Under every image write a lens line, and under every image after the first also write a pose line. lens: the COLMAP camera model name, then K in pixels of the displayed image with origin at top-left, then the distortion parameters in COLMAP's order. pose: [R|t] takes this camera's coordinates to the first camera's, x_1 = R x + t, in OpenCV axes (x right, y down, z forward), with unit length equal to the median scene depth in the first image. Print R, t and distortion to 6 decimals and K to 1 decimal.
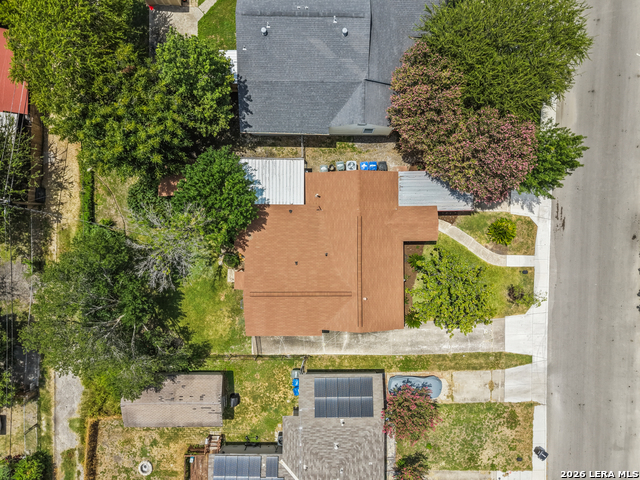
lens RADIAL K [[426.1, 0, 320.0], [0, 426.1, 240.0], [0, 0, 1]] dist [0.006141, -0.001628]
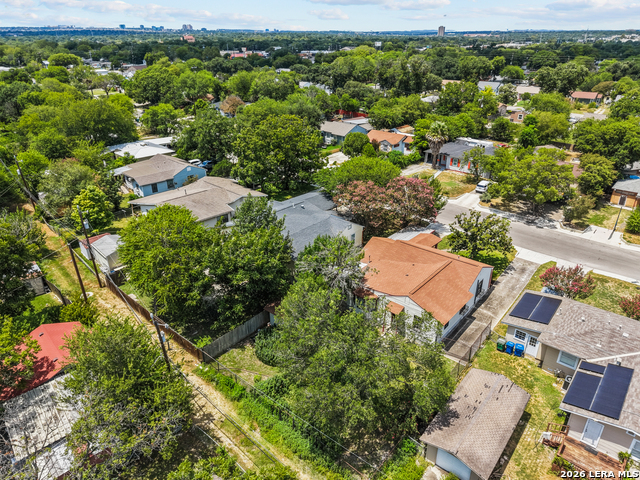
lens RADIAL K [[426.1, 0, 320.0], [0, 426.1, 240.0], [0, 0, 1]] dist [0.006141, -0.001628]
pose [[0.648746, -0.329493, 0.685976, -0.932209], [0.760934, 0.268547, -0.590645, 0.509380], [0.010396, 0.905161, 0.424941, 0.340924]]
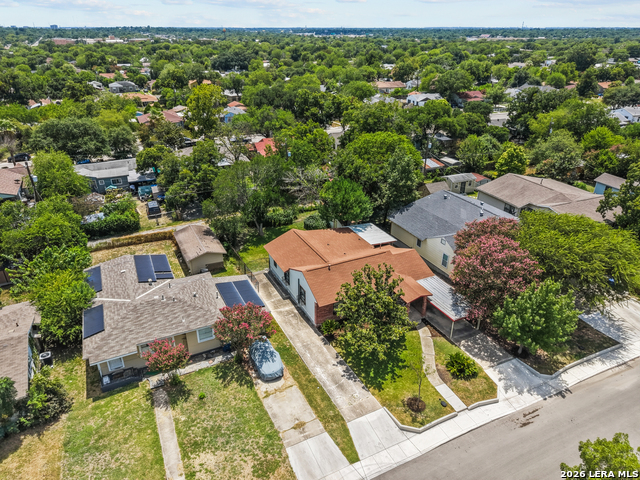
lens RADIAL K [[426.1, 0, 320.0], [0, 426.1, 240.0], [0, 0, 1]] dist [0.006141, -0.001628]
pose [[0.441315, 0.401086, -0.802727, 0.900001], [-0.897279, 0.185826, -0.400448, 0.552777], [-0.011446, 0.896994, 0.441894, 0.358526]]
